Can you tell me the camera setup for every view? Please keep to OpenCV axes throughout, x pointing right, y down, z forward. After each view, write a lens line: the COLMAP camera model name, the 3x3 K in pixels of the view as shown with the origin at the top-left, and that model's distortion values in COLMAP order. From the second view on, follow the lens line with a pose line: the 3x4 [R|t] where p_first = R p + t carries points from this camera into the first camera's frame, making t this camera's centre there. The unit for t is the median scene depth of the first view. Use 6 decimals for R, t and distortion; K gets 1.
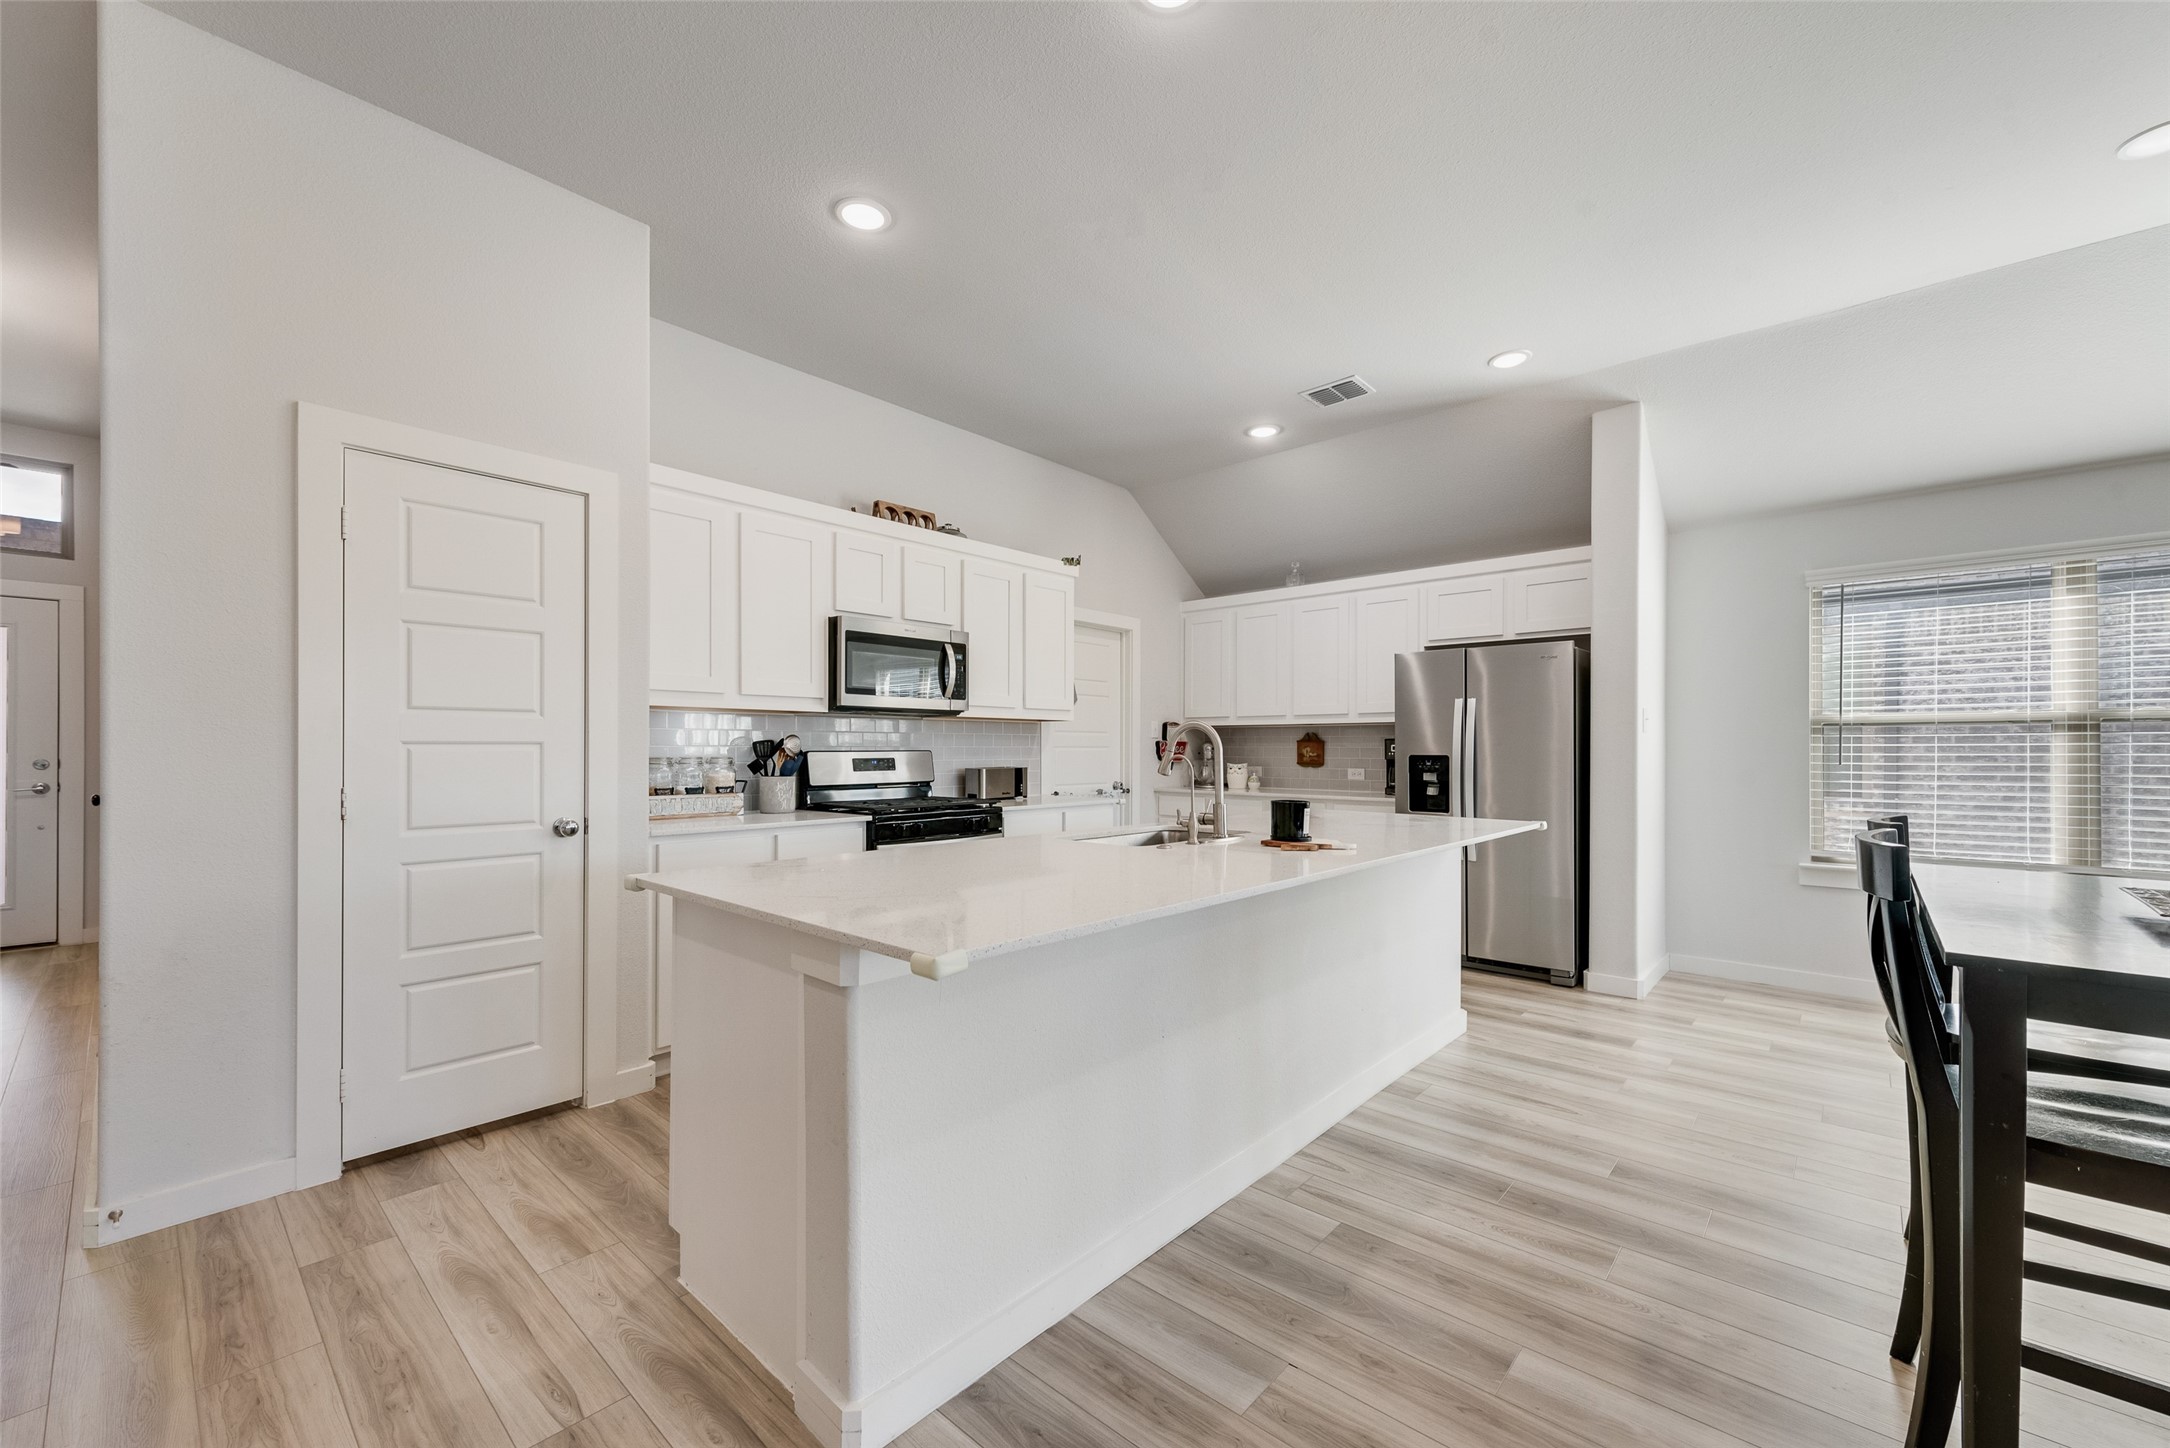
lens RADIAL K [[858.9, 0, 1078.3], [0, 858.9, 739.8], [0, 0, 1]] dist [0.003518, -0.000403]
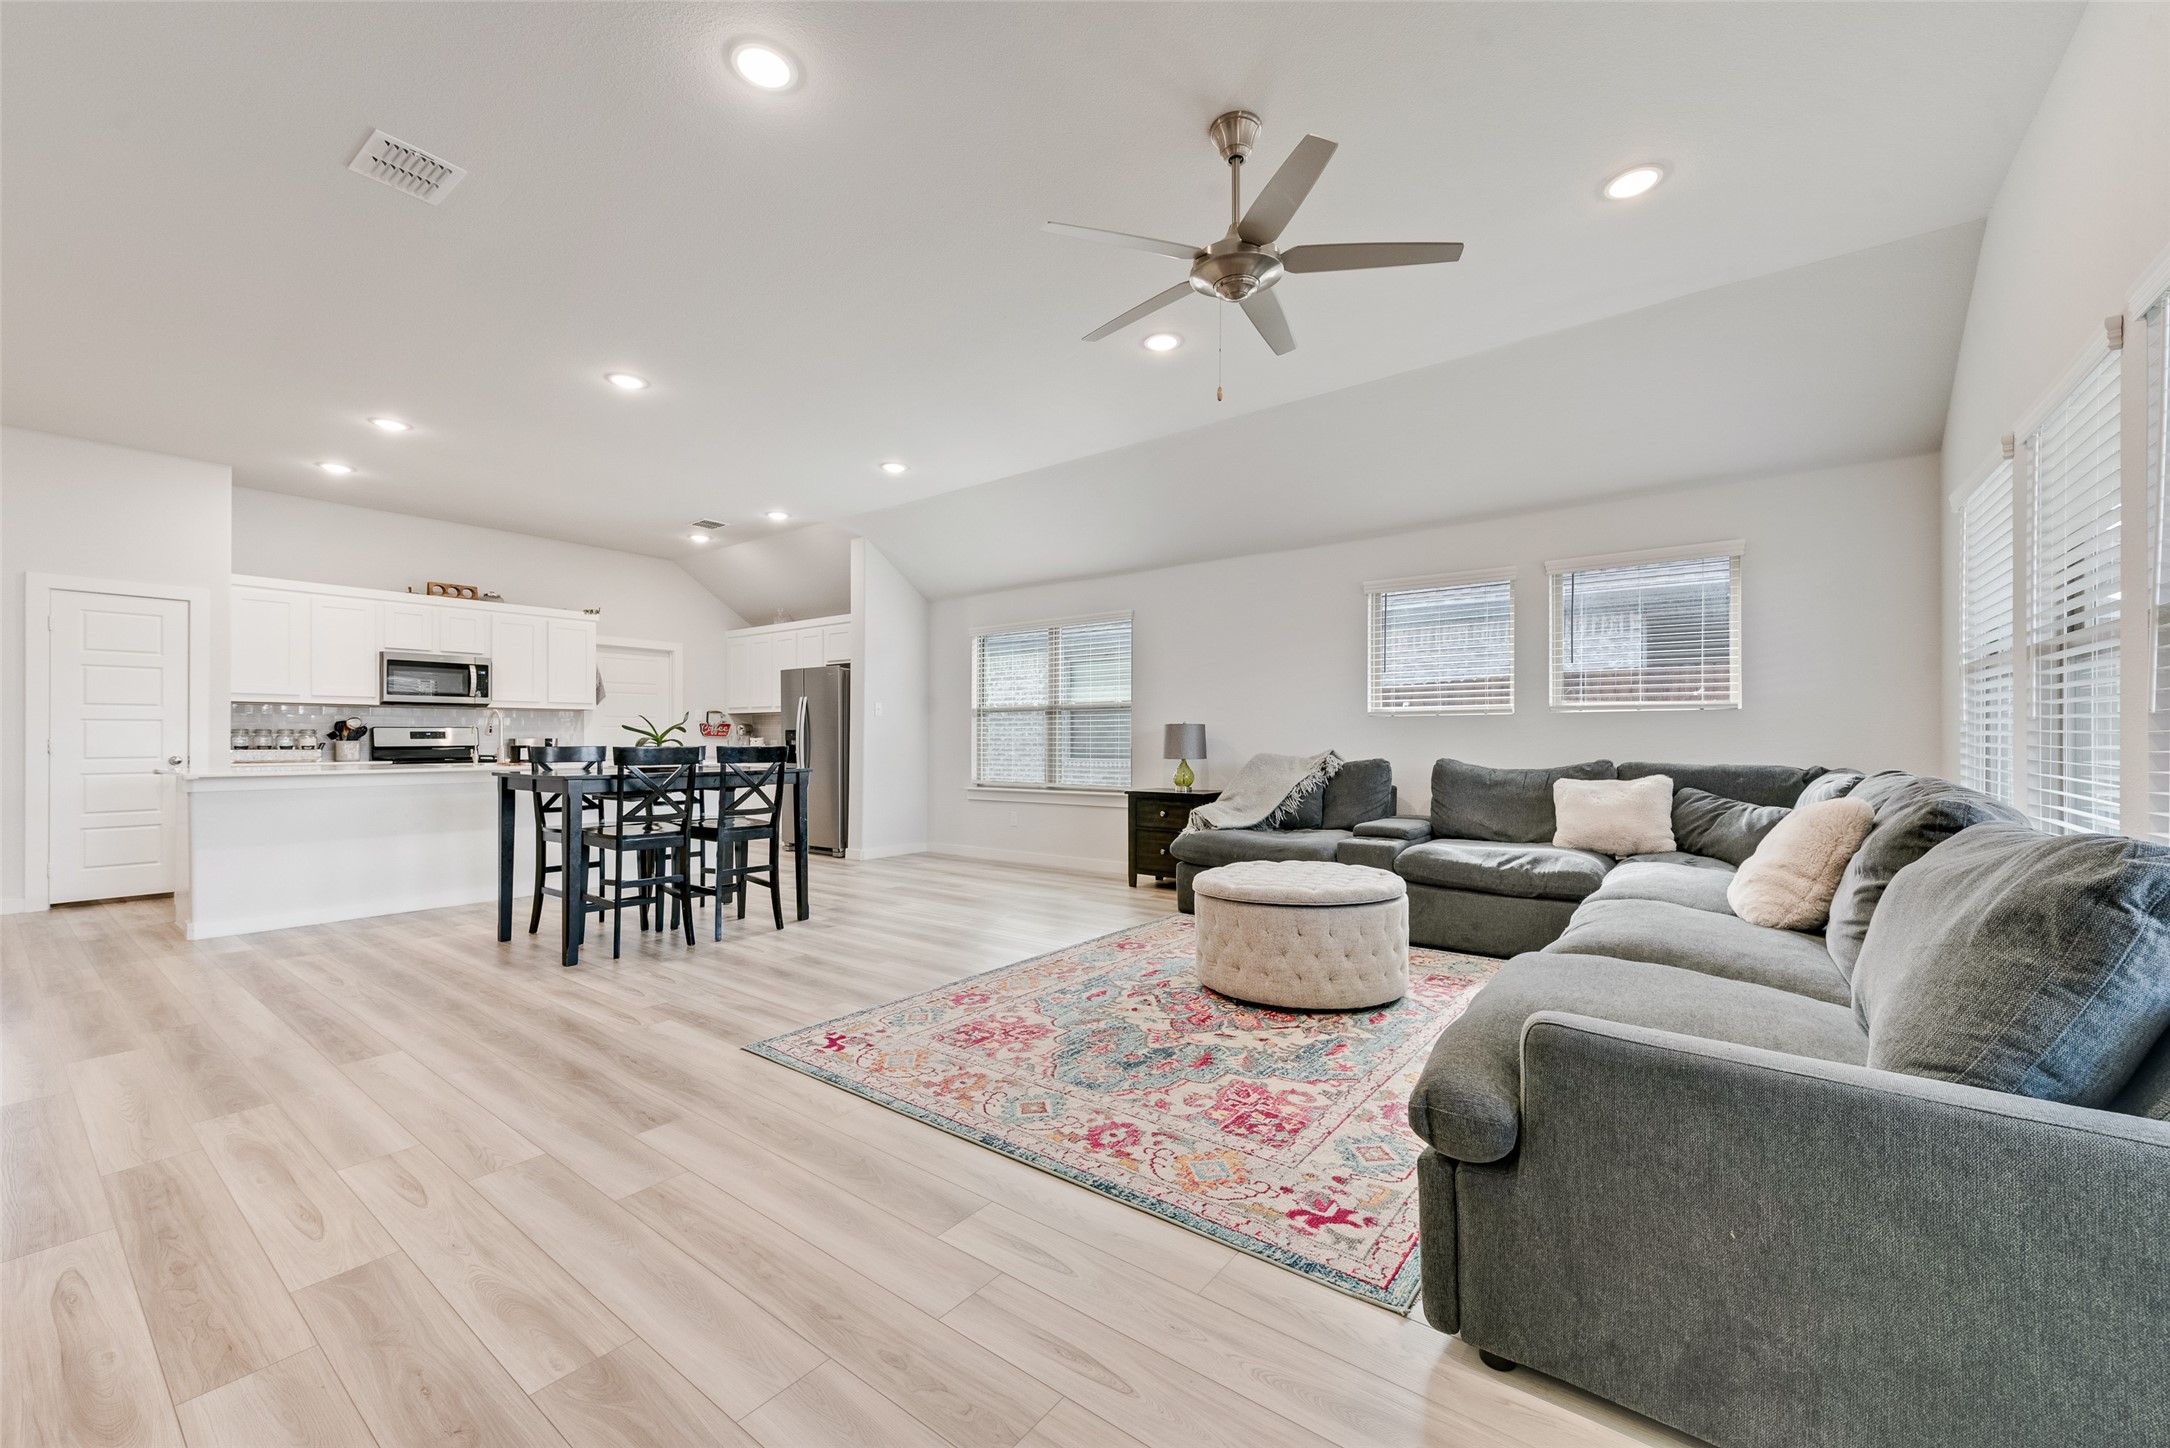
lens RADIAL K [[853.8, 0, 1084.7], [0, 853.8, 724.0], [0, 0, 1]] dist [0.005935, -0.001939]
pose [[0.995961, -0.002083, 0.089757, 0.919593], [0.002596, 0.999981, -0.005594, 0.019673], [-0.089744, 0.005804, 0.995948, -0.827679]]
